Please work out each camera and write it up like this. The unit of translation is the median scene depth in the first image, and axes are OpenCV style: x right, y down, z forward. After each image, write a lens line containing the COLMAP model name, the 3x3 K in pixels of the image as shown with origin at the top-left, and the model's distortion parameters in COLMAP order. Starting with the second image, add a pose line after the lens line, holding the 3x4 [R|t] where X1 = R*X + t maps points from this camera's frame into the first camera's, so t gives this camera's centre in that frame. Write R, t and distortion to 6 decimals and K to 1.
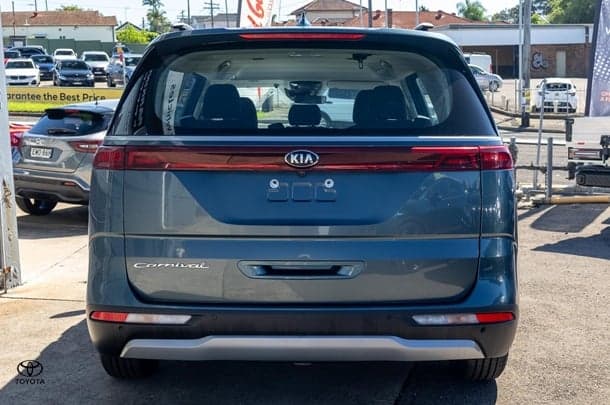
lens RADIAL K [[837.4, 0, 316.7], [0, 837.4, 202.2], [0, 0, 1]] dist [-0.022317, 0.008885]
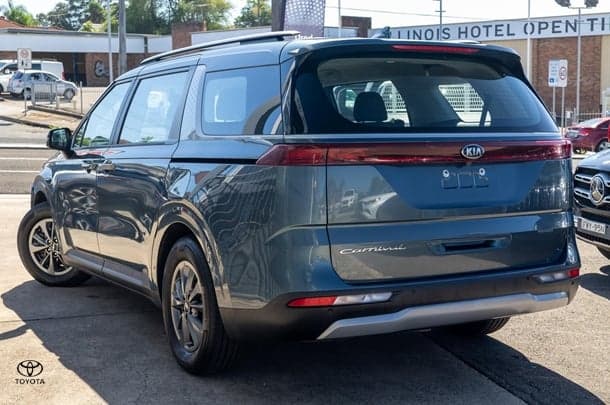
lens RADIAL K [[837.4, 0, 316.7], [0, 837.4, 202.2], [0, 0, 1]] dist [-0.022317, 0.008885]
pose [[0.879013, -0.043406, 0.474819, -0.762091], [0.047876, 0.998850, 0.002680, 0.006393], [-0.474389, 0.020377, 0.880080, 0.053119]]
